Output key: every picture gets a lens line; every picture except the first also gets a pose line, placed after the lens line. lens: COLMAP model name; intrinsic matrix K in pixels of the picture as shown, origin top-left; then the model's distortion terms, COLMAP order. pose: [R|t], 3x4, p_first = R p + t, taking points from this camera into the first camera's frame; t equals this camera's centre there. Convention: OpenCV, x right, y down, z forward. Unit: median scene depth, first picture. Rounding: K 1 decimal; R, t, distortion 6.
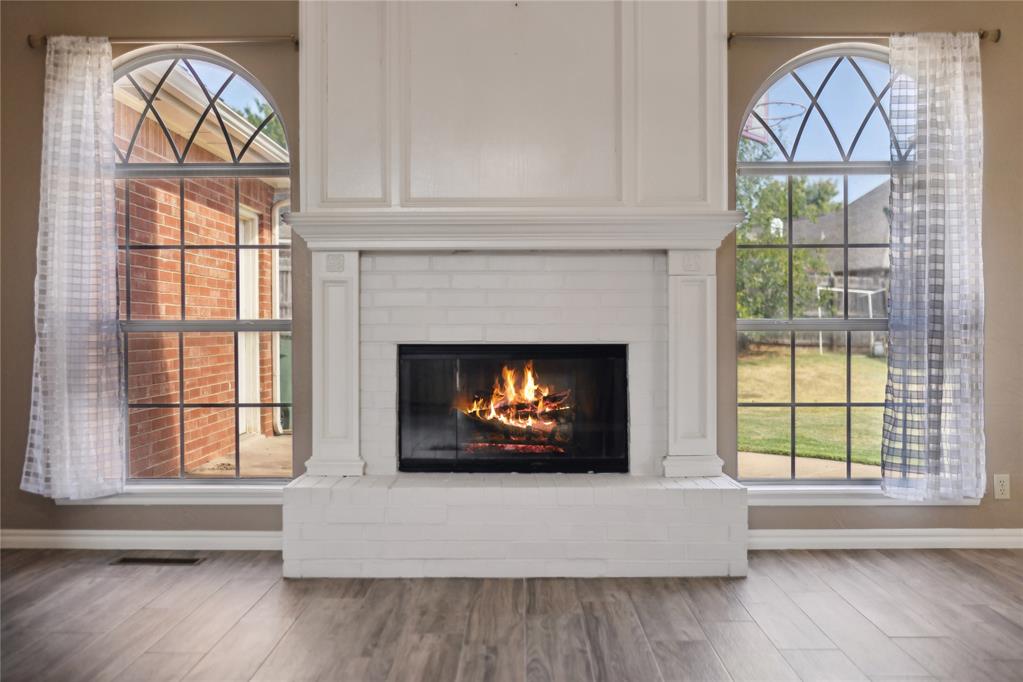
lens RADIAL K [[992.5, 0, 507.6], [0, 992.5, 324.3], [0, 0, 1]] dist [0.008477, 0.000000]
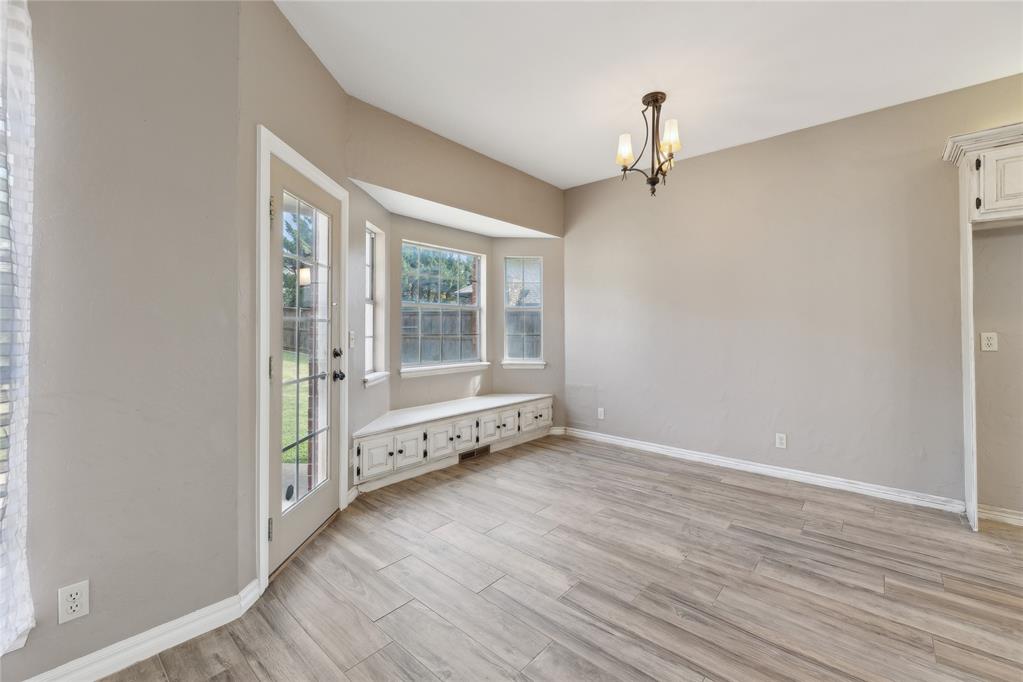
lens RADIAL K [[419.9, 0, 520.9], [0, 419.9, 322.9], [0, 0, 1]] dist [-0.000139, 0.000178]
pose [[0.634671, 0.013025, 0.772673, 0.464301], [0.001199, 0.999840, -0.017839, -0.031133], [-0.772782, 0.012249, 0.634554, 0.556206]]
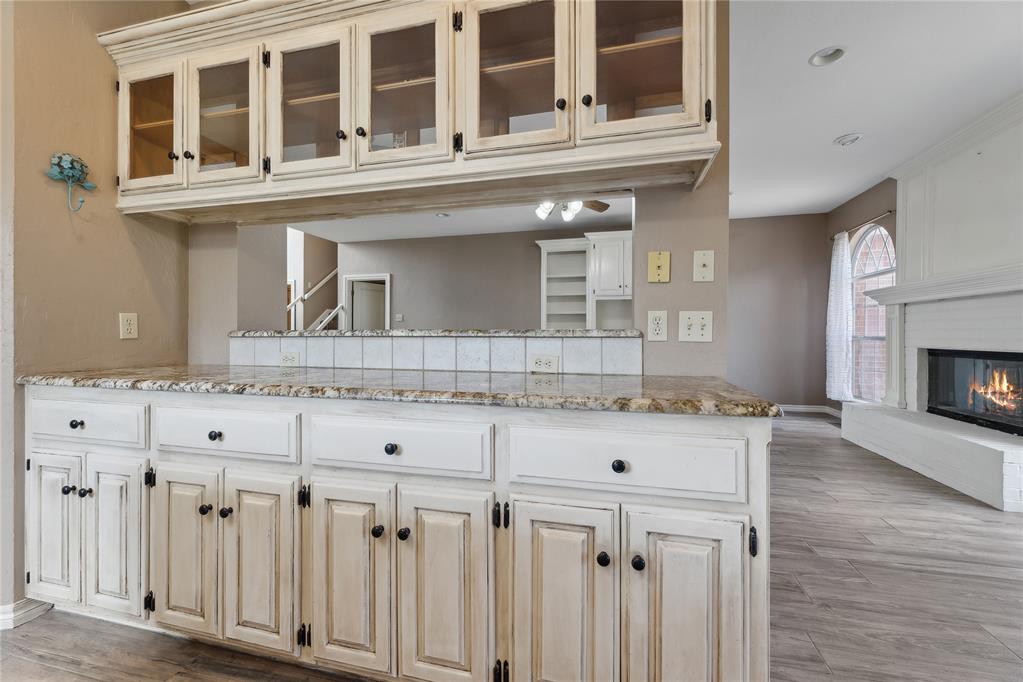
lens RADIAL K [[419.9, 0, 512.3], [0, 419.9, 337.3], [0, 0, 1]] dist [-0.000139, 0.000178]
pose [[-0.228830, 0.004992, -0.973454, 0.911138], [-0.005878, 0.999962, 0.006510, -0.003276], [0.973449, 0.007211, -0.228792, 0.382355]]
